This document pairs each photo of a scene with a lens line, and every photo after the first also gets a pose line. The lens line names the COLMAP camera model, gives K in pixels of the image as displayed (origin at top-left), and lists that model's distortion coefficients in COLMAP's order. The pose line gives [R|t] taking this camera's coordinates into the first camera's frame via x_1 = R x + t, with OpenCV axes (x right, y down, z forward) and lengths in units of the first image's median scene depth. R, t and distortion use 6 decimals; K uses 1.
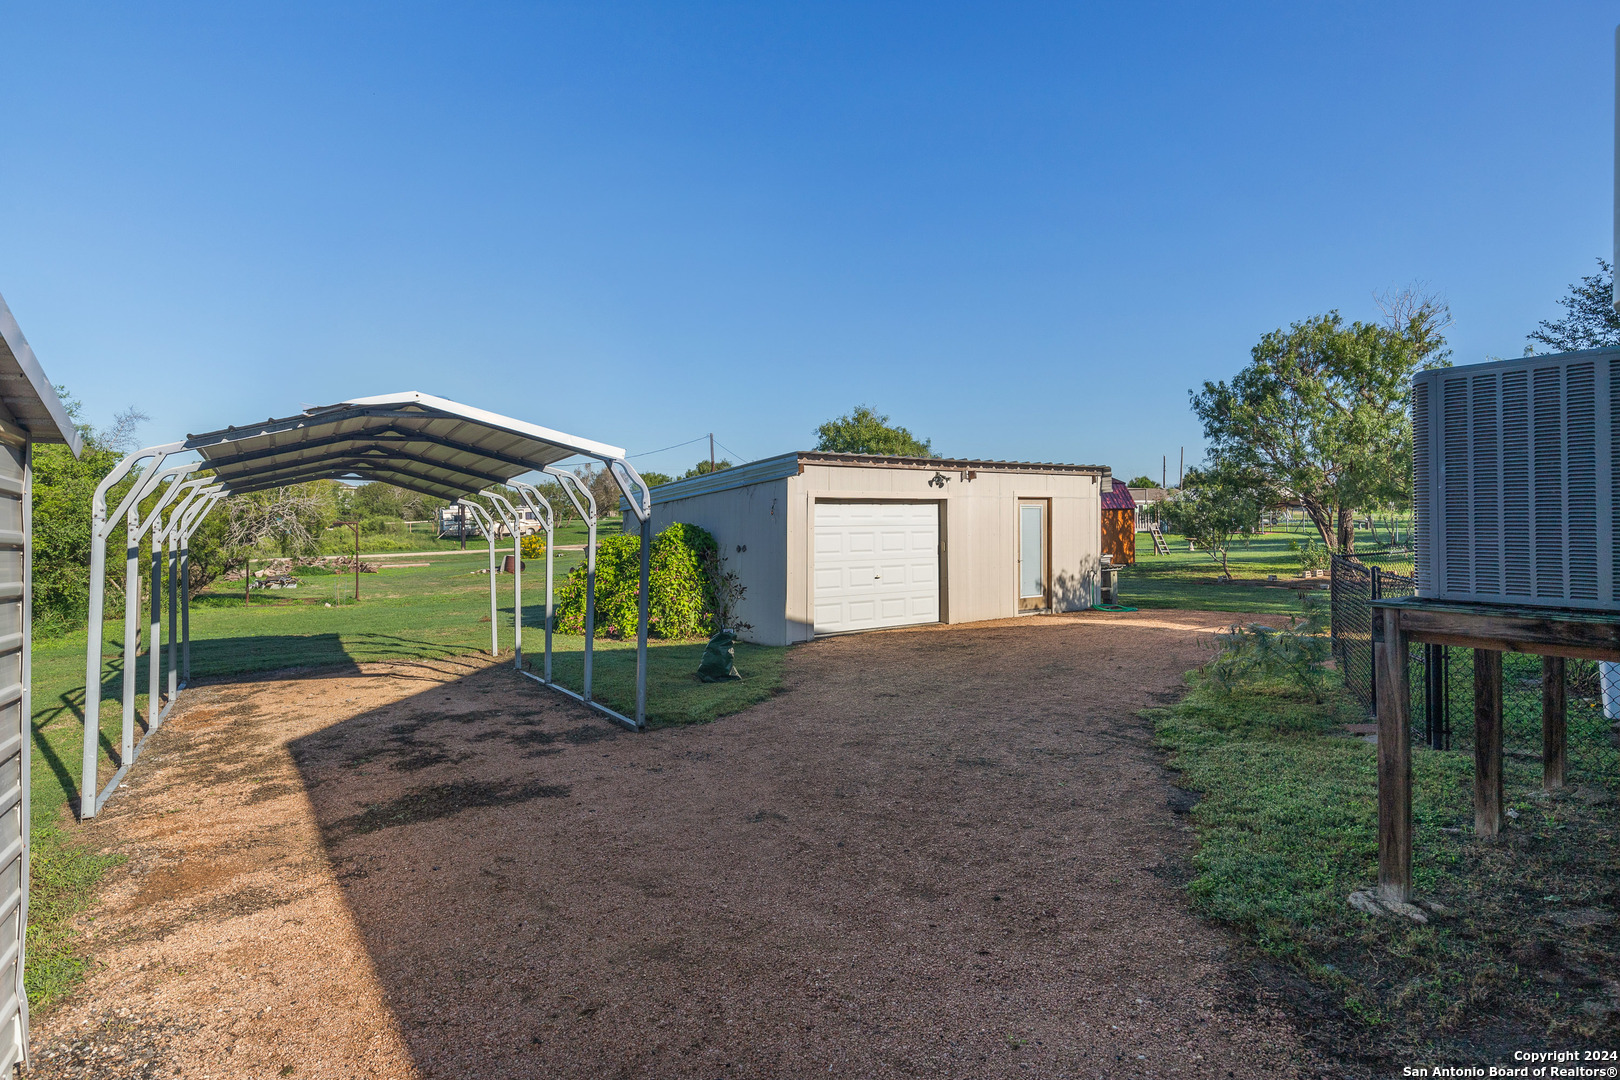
lens RADIAL K [[863.2, 0, 810.1], [0, 863.2, 516.6], [0, 0, 1]] dist [-0.002568, -0.000129]
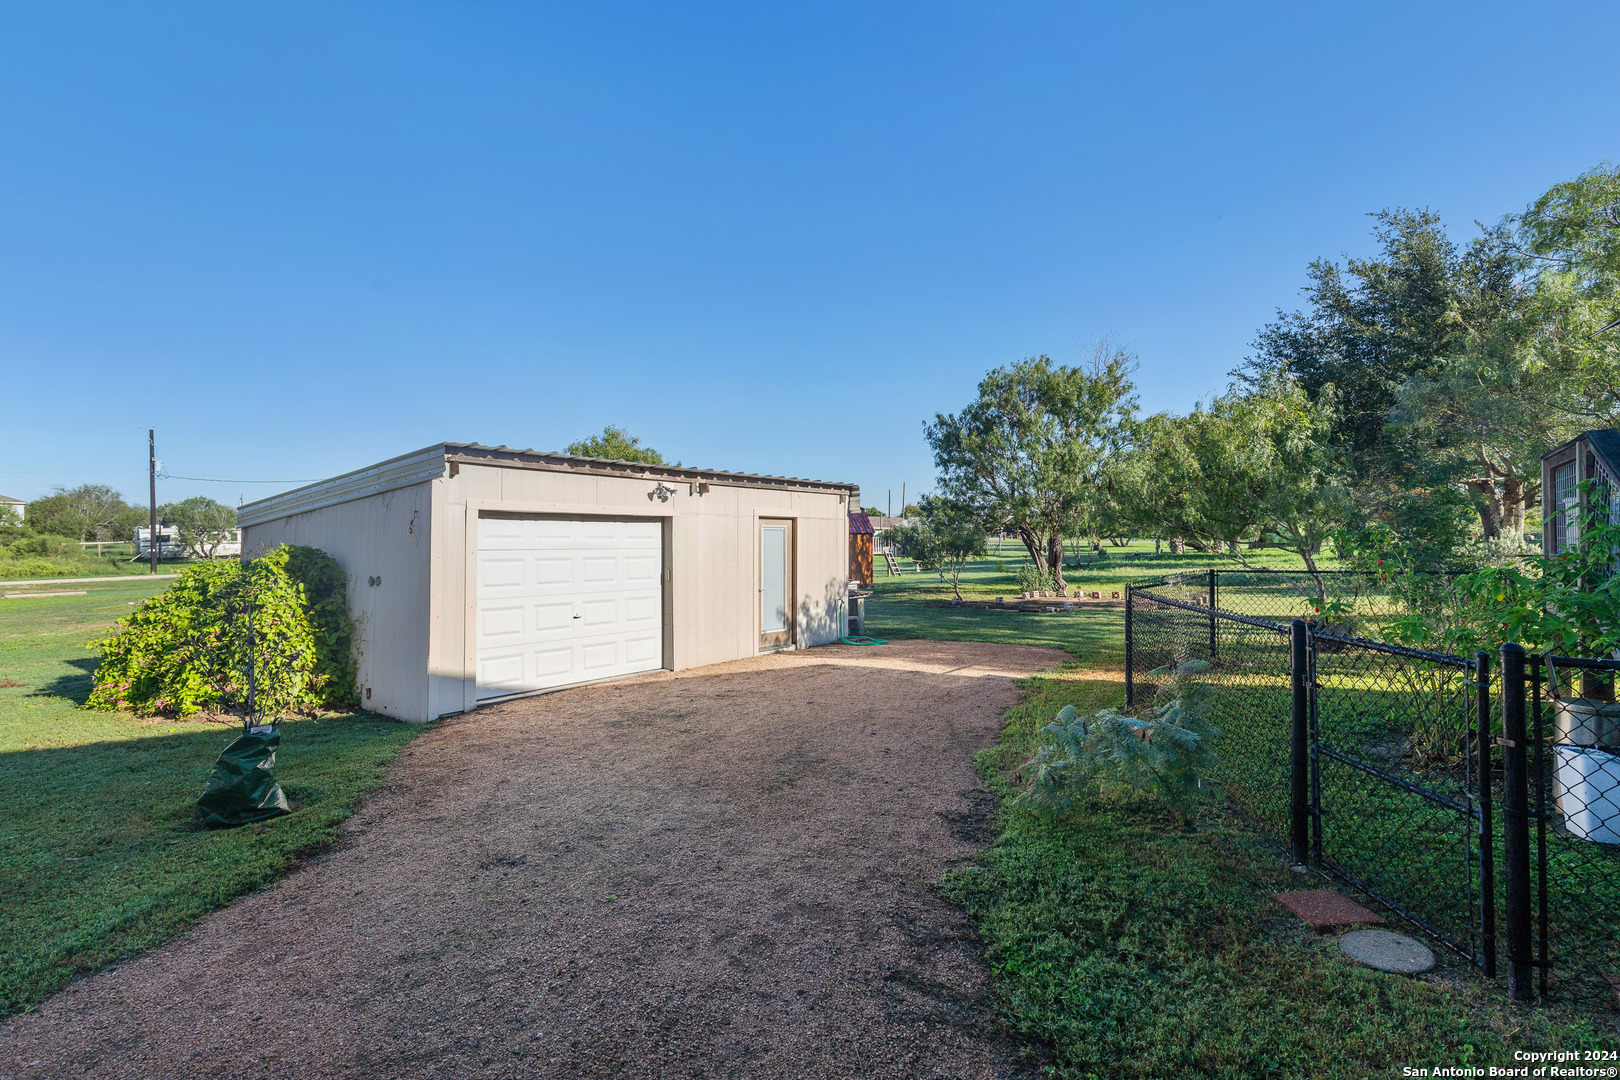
lens RADIAL K [[749.1, 0, 808.4], [0, 749.1, 532.6], [0, 0, 1]] dist [0.010576, -0.000824]
pose [[0.958837, 0.009013, 0.283813, 0.074106], [-0.006130, 0.999920, -0.011042, 0.001502], [-0.283890, 0.008848, 0.958816, 0.262497]]
